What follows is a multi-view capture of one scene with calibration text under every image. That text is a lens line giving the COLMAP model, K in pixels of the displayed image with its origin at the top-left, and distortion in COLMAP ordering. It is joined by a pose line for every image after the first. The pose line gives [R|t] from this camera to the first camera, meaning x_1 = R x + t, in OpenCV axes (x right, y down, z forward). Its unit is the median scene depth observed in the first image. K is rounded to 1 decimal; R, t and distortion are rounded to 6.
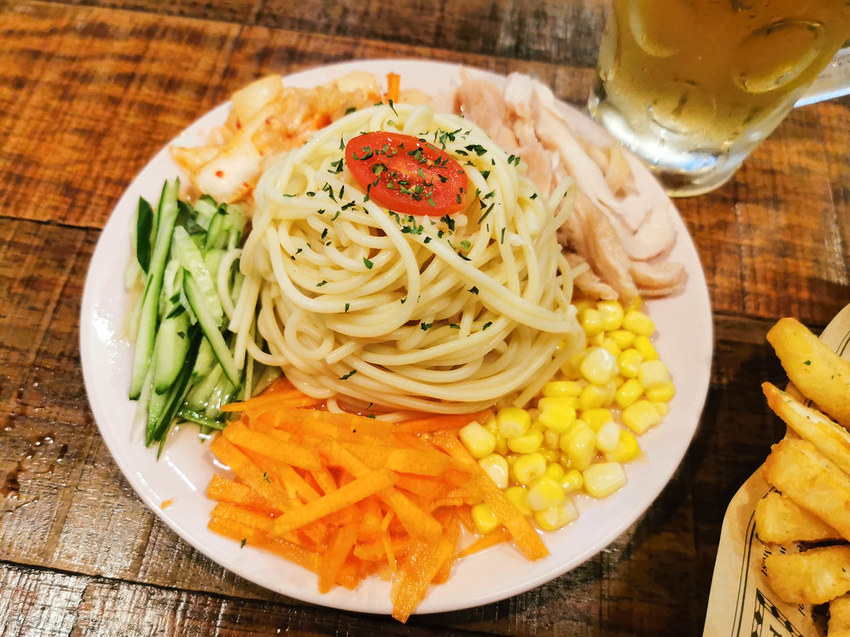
lens RADIAL K [[703.9, 0, 409.8], [0, 703.9, 305.7], [0, 0, 1]] dist [-0.047159, -0.001289]
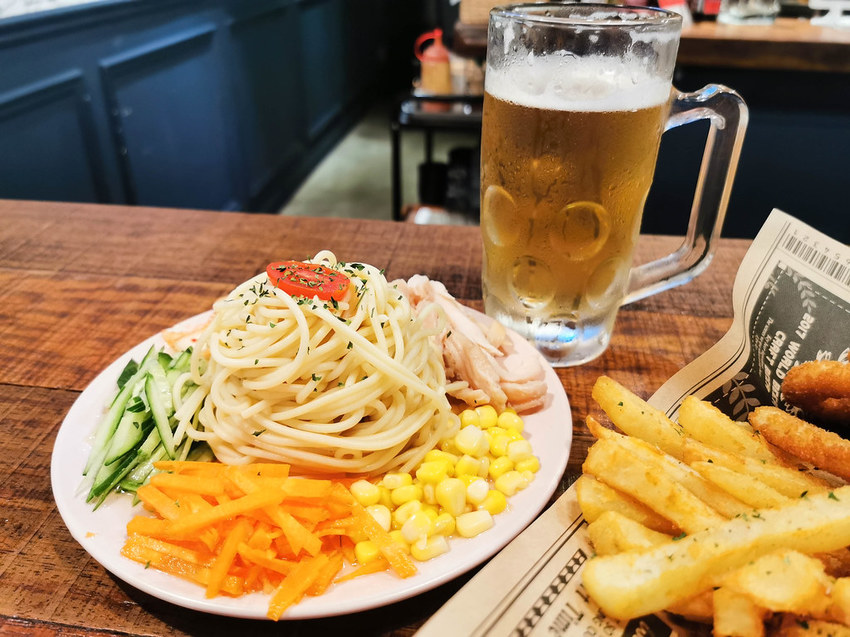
lens RADIAL K [[687.2, 0, 440.4], [0, 687.2, 330.2], [0, 0, 1]] dist [0.000950, -0.077179]
pose [[0.999447, -0.031425, -0.010857, 0.212873], [0.020992, 0.849662, -0.526910, 0.496666], [0.025783, 0.526391, 0.849852, -0.109740]]
